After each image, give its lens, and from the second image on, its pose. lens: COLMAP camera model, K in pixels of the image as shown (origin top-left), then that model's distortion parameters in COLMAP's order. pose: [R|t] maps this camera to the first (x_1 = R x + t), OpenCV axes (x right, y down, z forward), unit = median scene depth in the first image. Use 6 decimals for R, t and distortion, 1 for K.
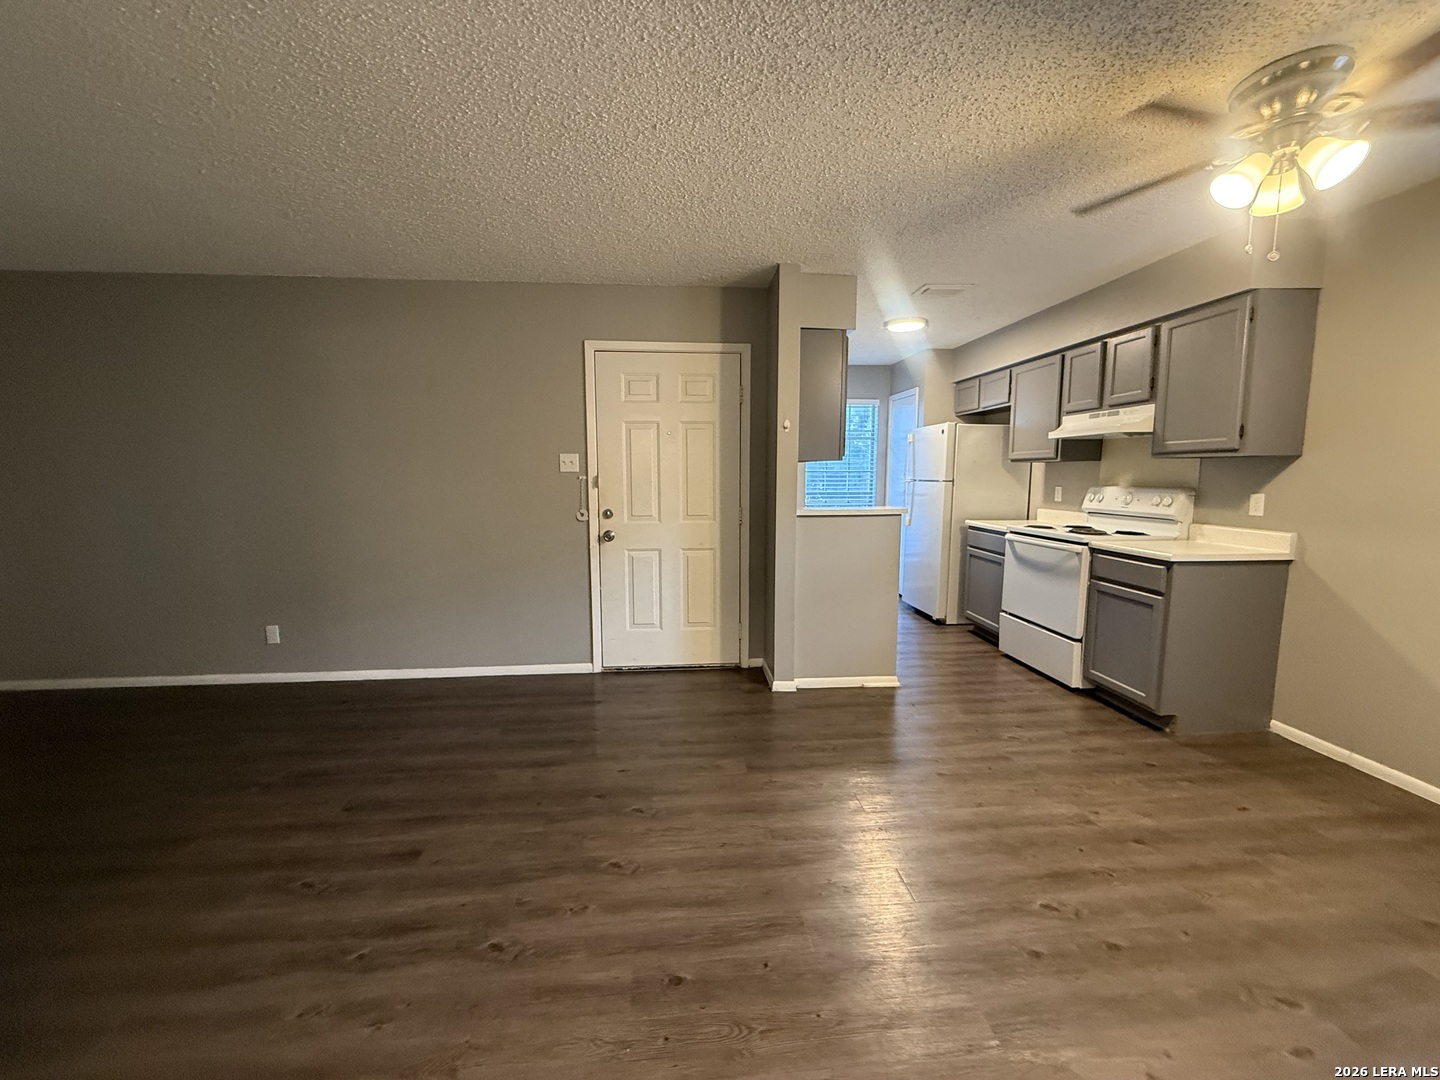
lens RADIAL K [[575.1, 0, 713.8], [0, 575.1, 538.3], [0, 0, 1]] dist [-0.001631, 0.000466]
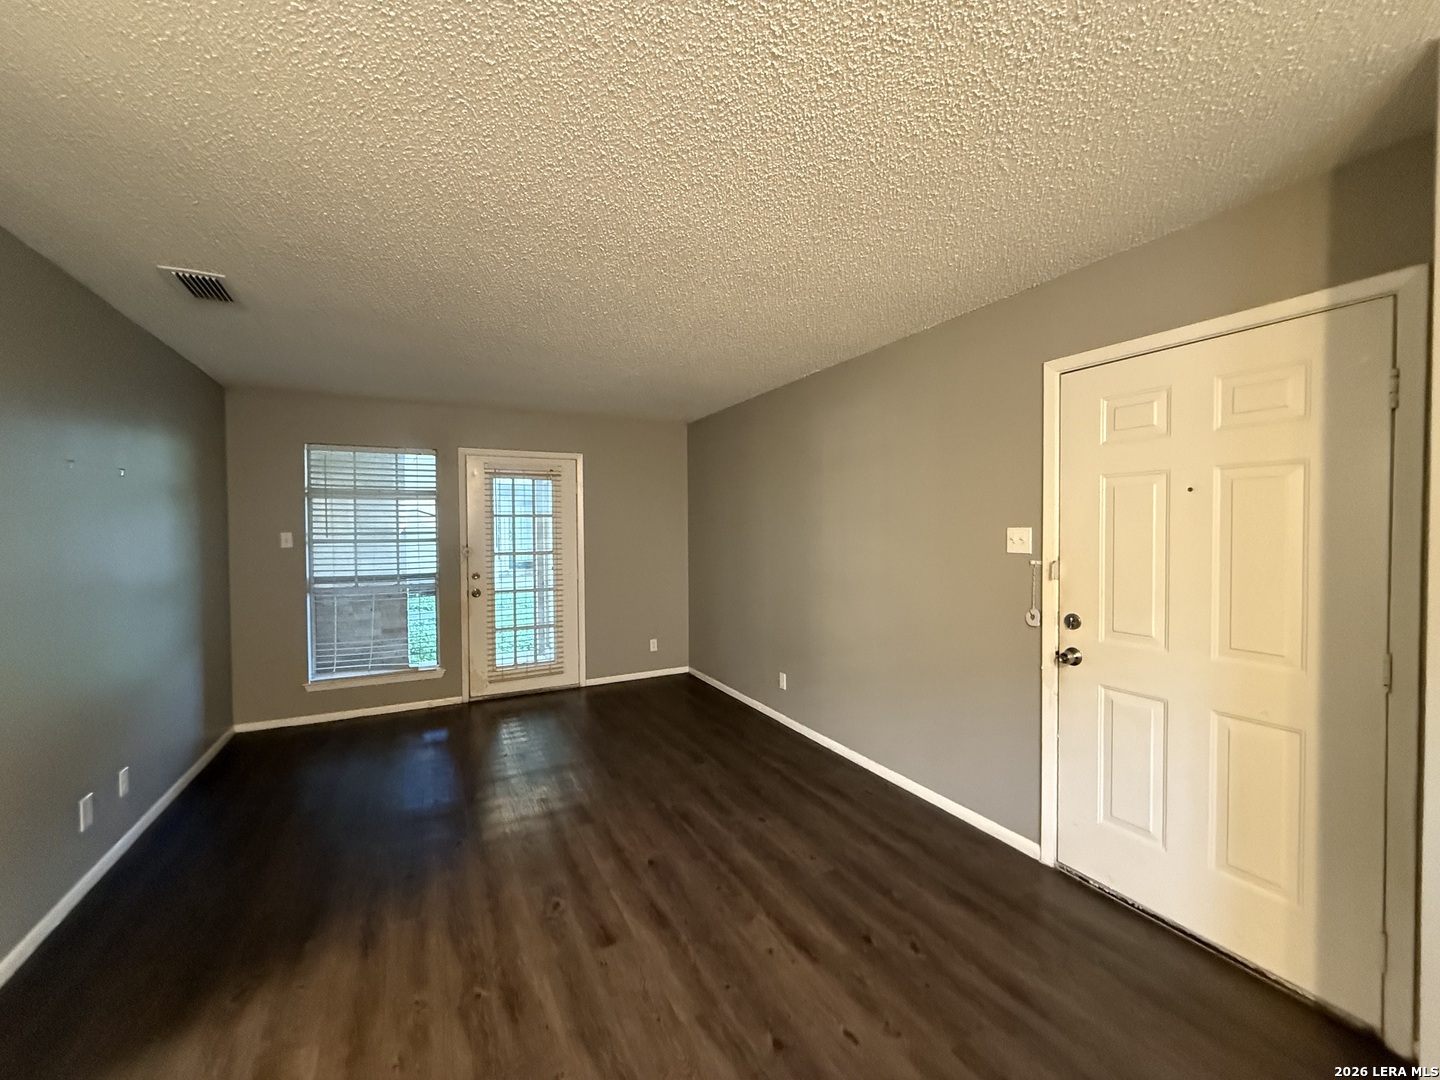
lens RADIAL K [[575.1, 0, 713.3], [0, 575.1, 537.7], [0, 0, 1]] dist [-0.001631, 0.000466]
pose [[0.377150, 0.017637, -0.925984, 0.258377], [-0.101780, 0.994552, -0.022512, -0.082152], [0.920542, 0.102737, 0.376891, 0.399492]]
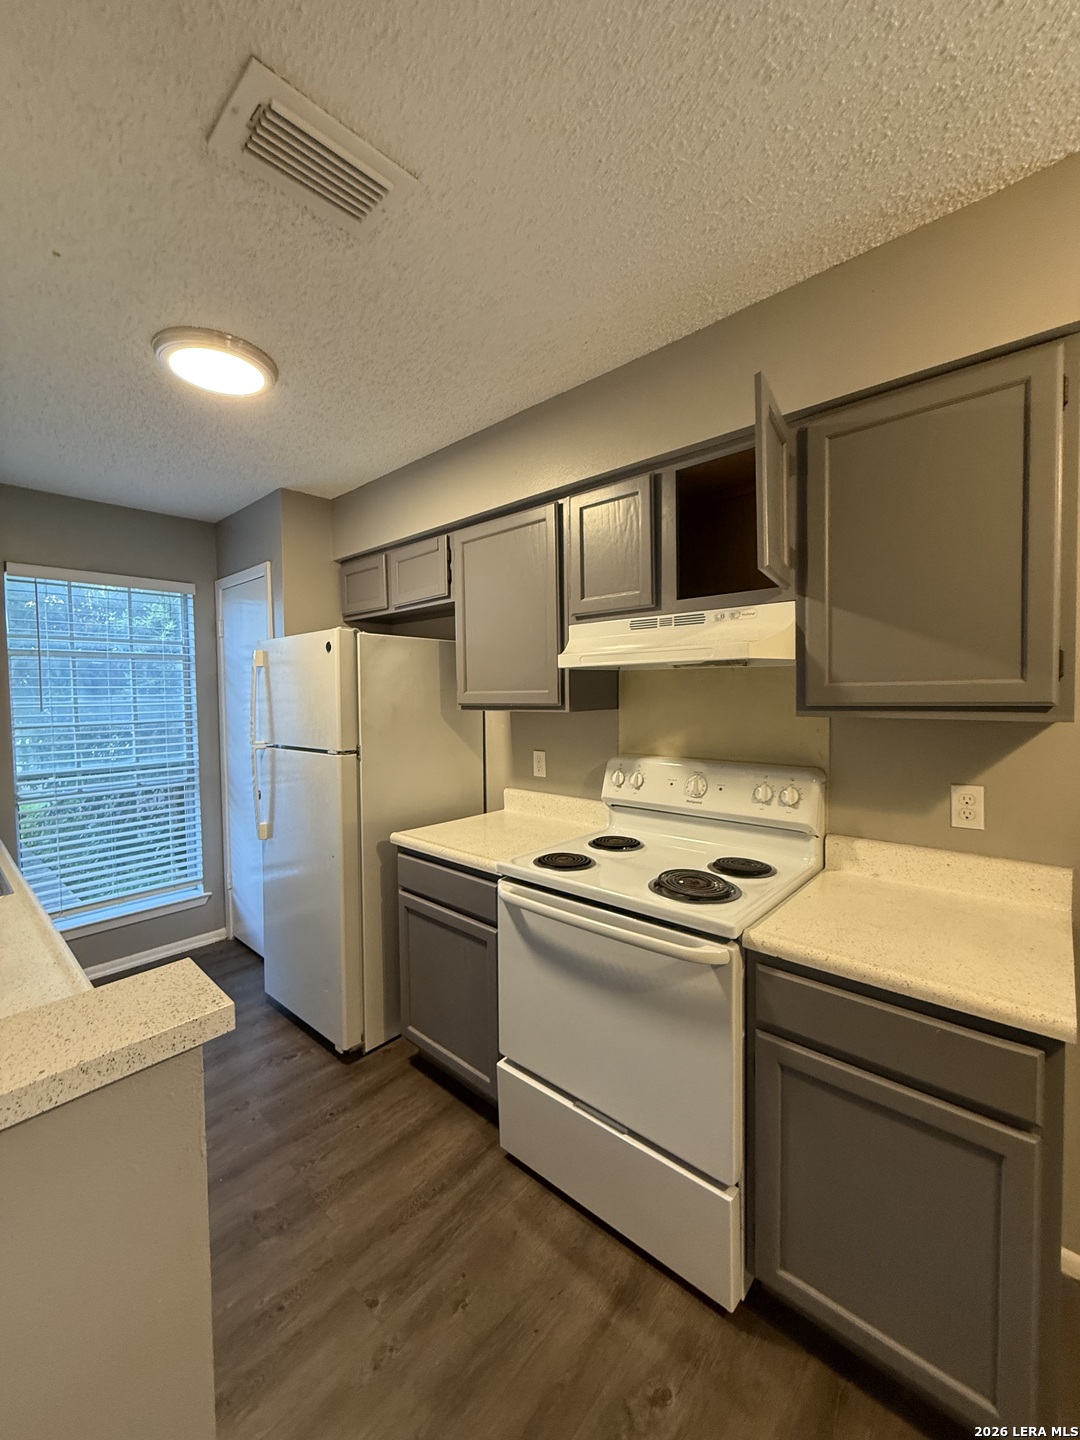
lens RADIAL K [[575.1, 0, 543.0], [0, 575.1, 714.2], [0, 0, 1]] dist [-0.001631, 0.000466]
pose [[0.723656, -0.034915, 0.689277, 0.267692], [0.091167, 0.994804, -0.045323, -0.125752], [-0.684113, 0.095638, 0.723079, 0.730914]]
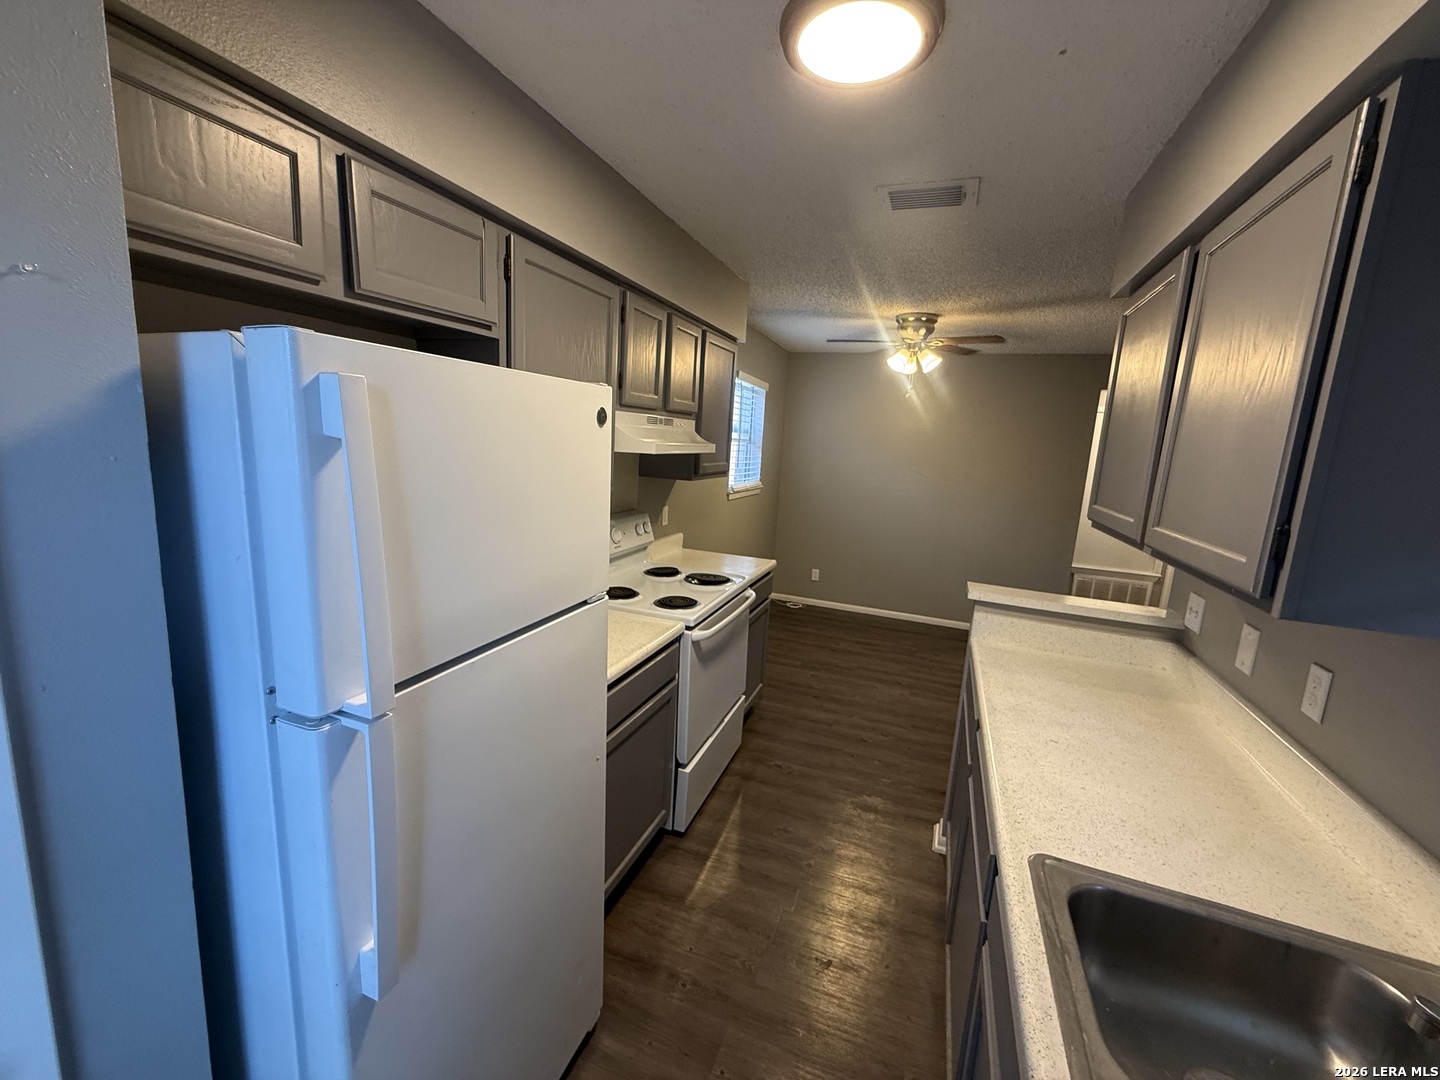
lens RADIAL K [[575.1, 0, 714.4], [0, 575.1, 538.8], [0, 0, 1]] dist [-0.001631, 0.000466]
pose [[-0.899808, -0.123399, 0.418471, 0.312758], [-0.004300, 0.961629, 0.274320, -0.271246], [-0.436265, 0.245036, -0.865812, 1.619489]]
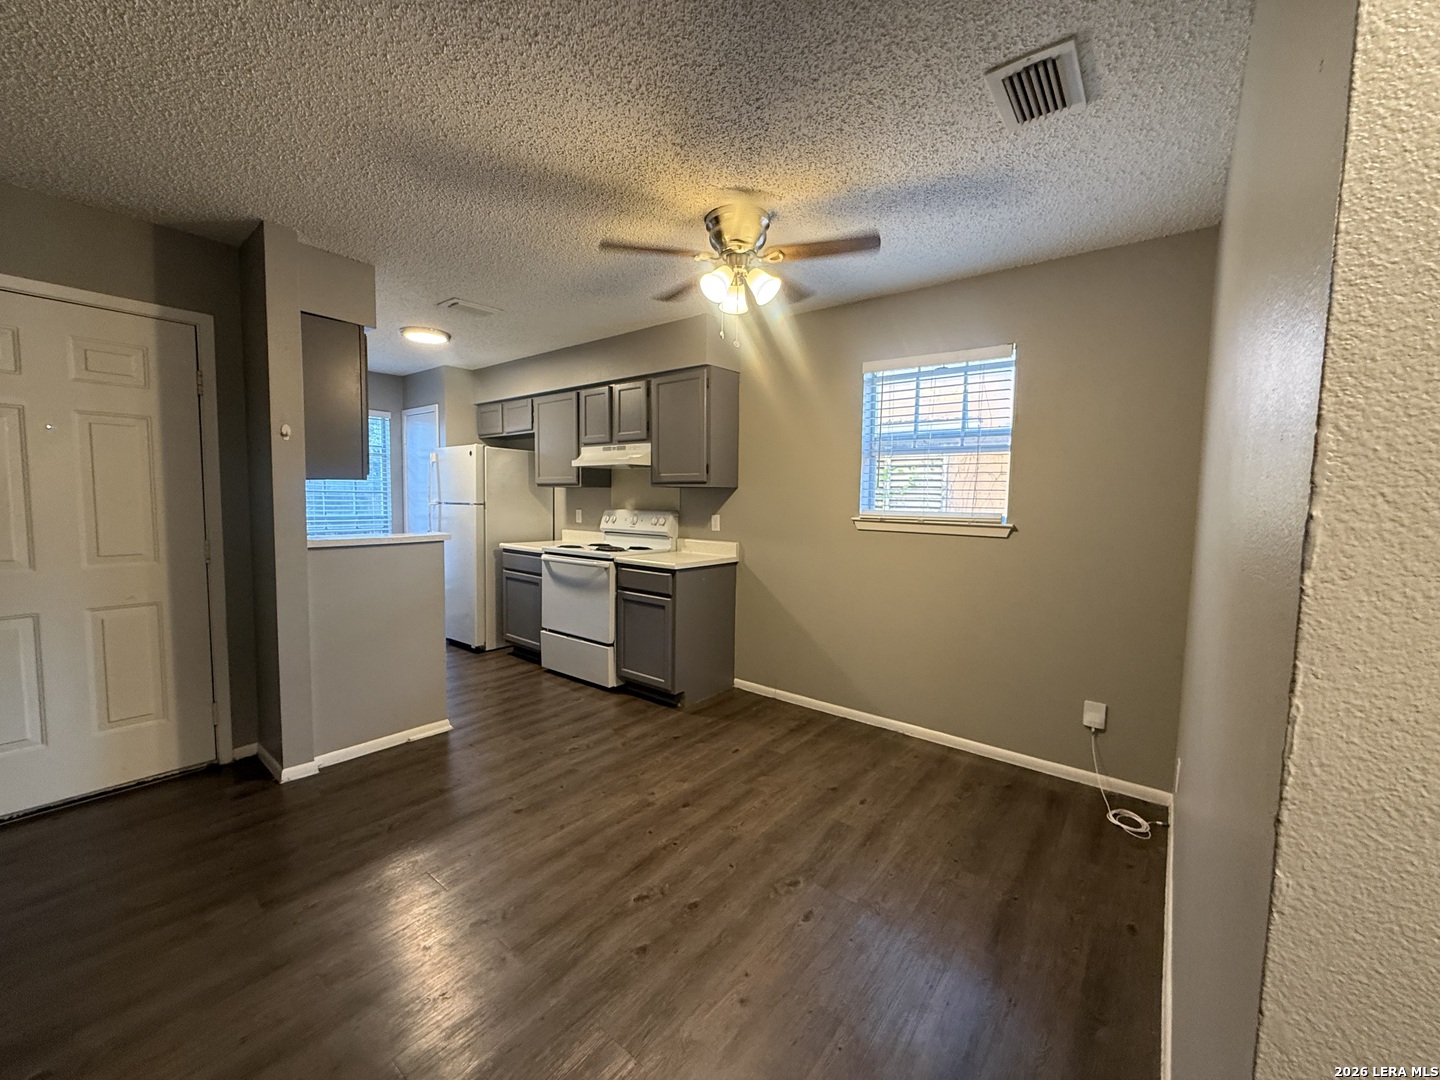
lens RADIAL K [[575.1, 0, 713.6], [0, 575.1, 538.0], [0, 0, 1]] dist [-0.001631, 0.000466]
pose [[0.686652, -0.039003, 0.725939, -0.040543], [0.066981, 0.997707, -0.009752, -0.008039], [-0.723894, 0.055320, 0.687690, 0.057104]]
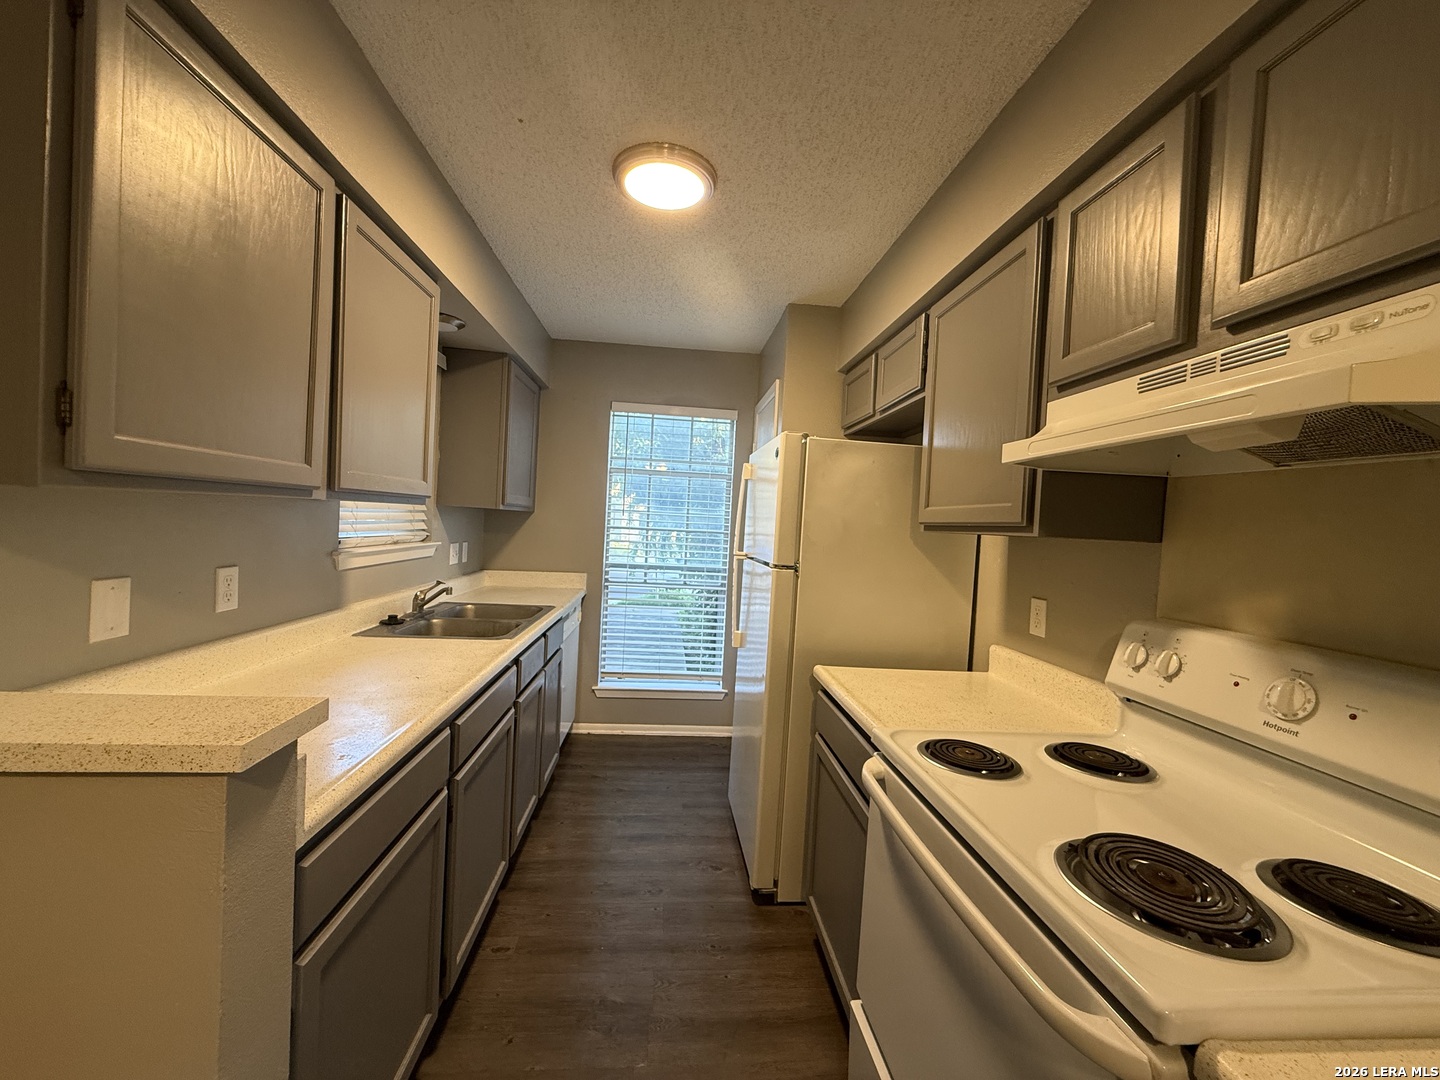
lens RADIAL K [[575.1, 0, 713.2], [0, 575.1, 537.1], [0, 0, 1]] dist [-0.001631, 0.000466]
pose [[0.998473, 0.054877, 0.006321, 0.465802], [-0.054075, 0.994376, -0.091059, -0.105705], [-0.011282, 0.090579, 0.995825, 0.758438]]
